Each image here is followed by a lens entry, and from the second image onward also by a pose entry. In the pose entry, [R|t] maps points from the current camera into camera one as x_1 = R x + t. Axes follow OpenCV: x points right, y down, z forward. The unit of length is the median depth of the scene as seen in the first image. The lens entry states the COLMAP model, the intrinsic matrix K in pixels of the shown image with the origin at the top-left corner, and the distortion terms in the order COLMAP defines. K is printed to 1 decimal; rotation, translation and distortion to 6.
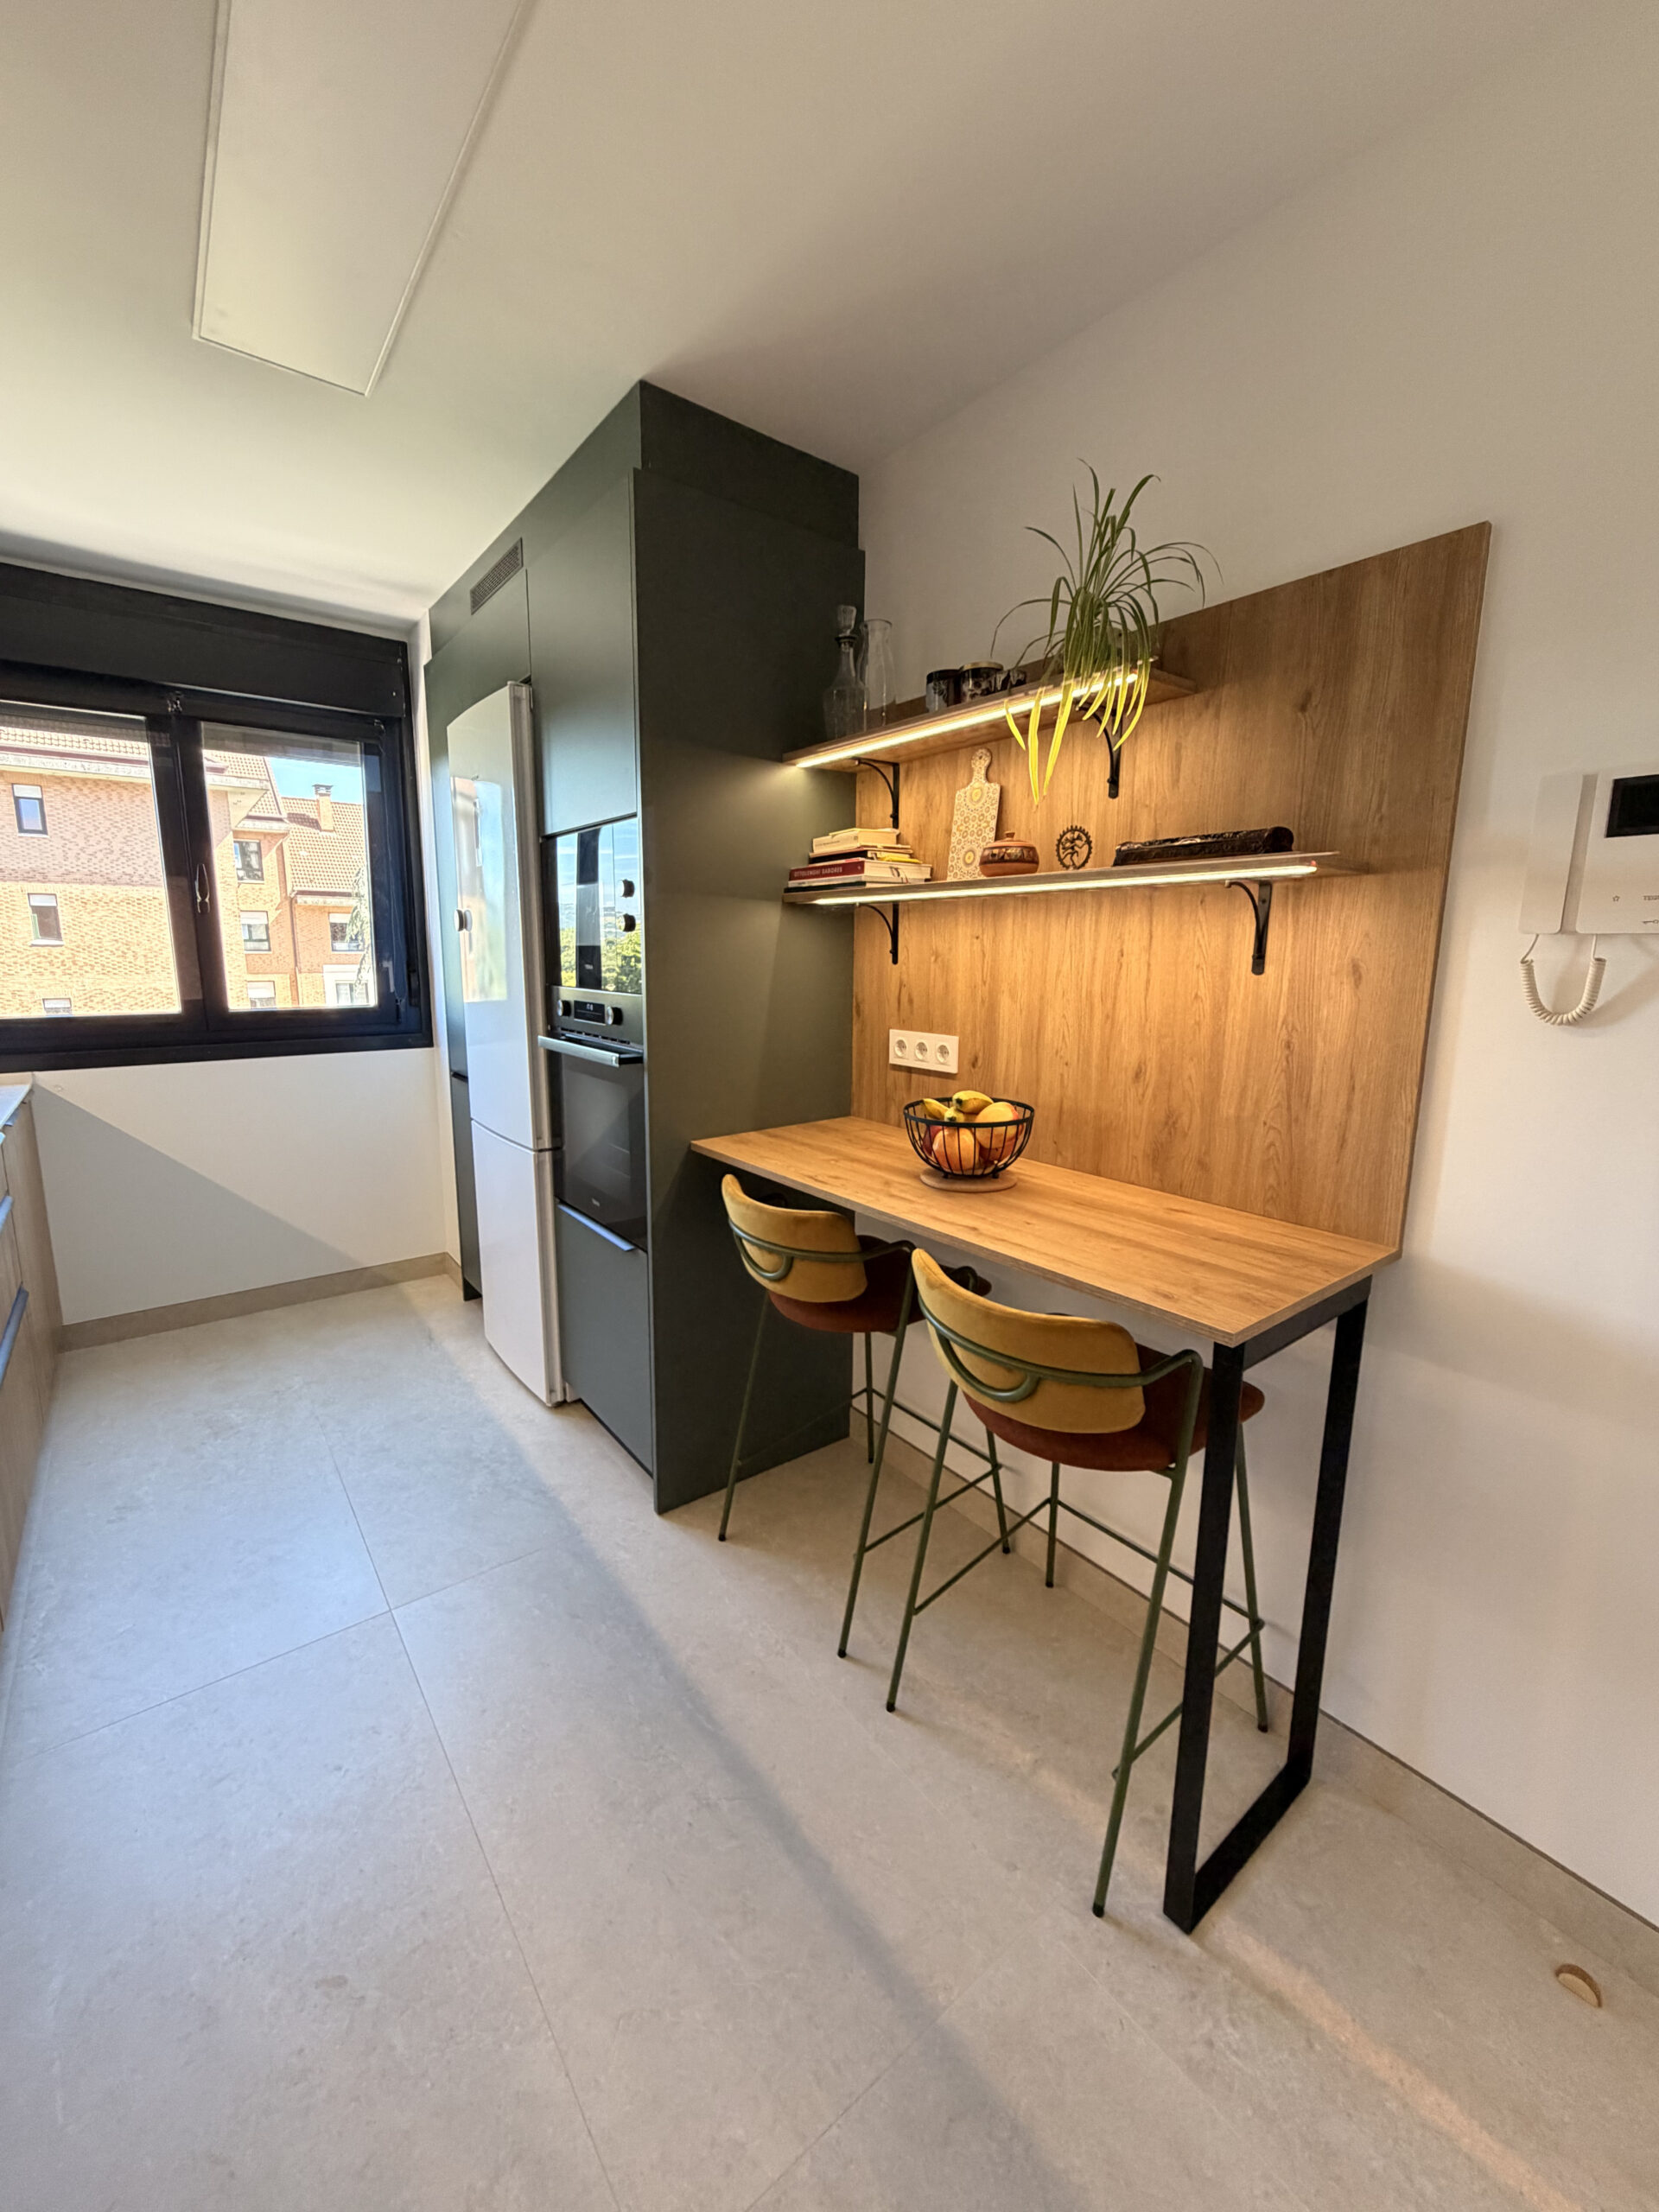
lens RADIAL K [[884.3, 0, 827.6], [0, 884.3, 1099.8], [0, 0, 1]] dist [-0.000820, 0.000406]
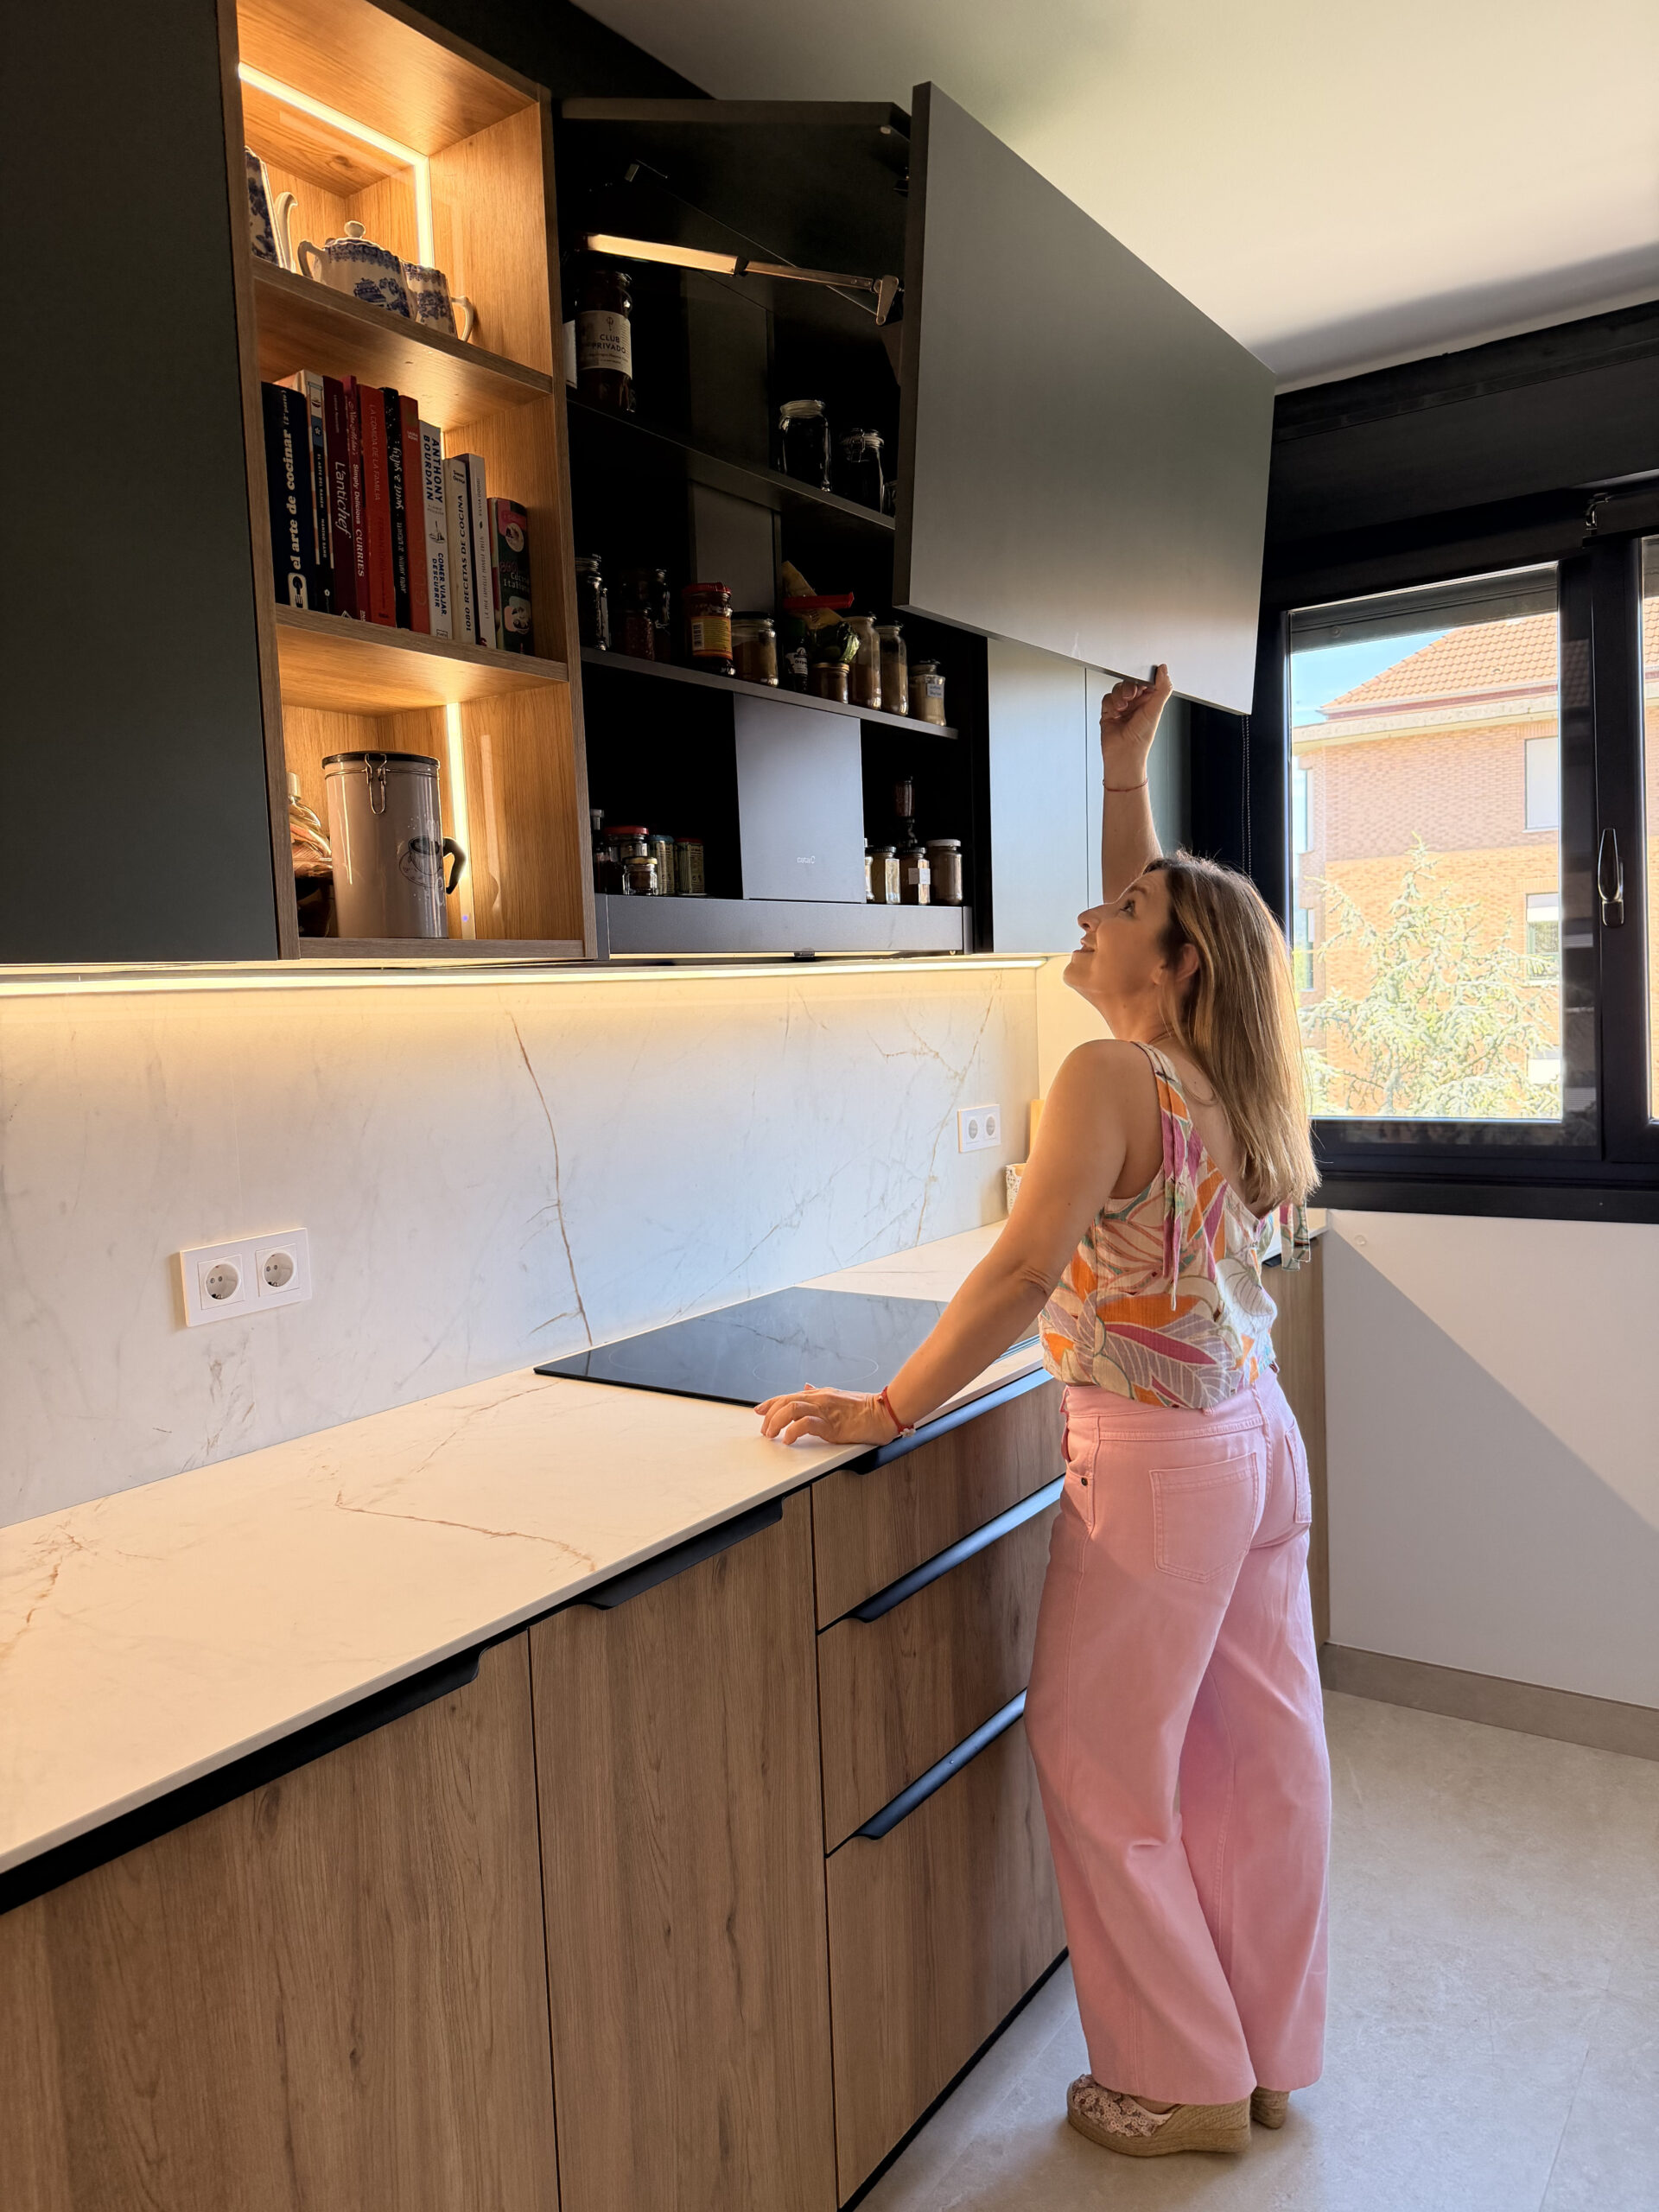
lens RADIAL K [[1562.1, 0, 822.0], [0, 1562.1, 1113.2], [0, 0, 1]] dist [0.035188, -0.048020]
pose [[0.300760, 0.056757, -0.952010, 0.004340], [-0.119903, 0.992557, 0.021295, -0.112766], [0.946133, 0.107744, 0.305327, 0.501900]]
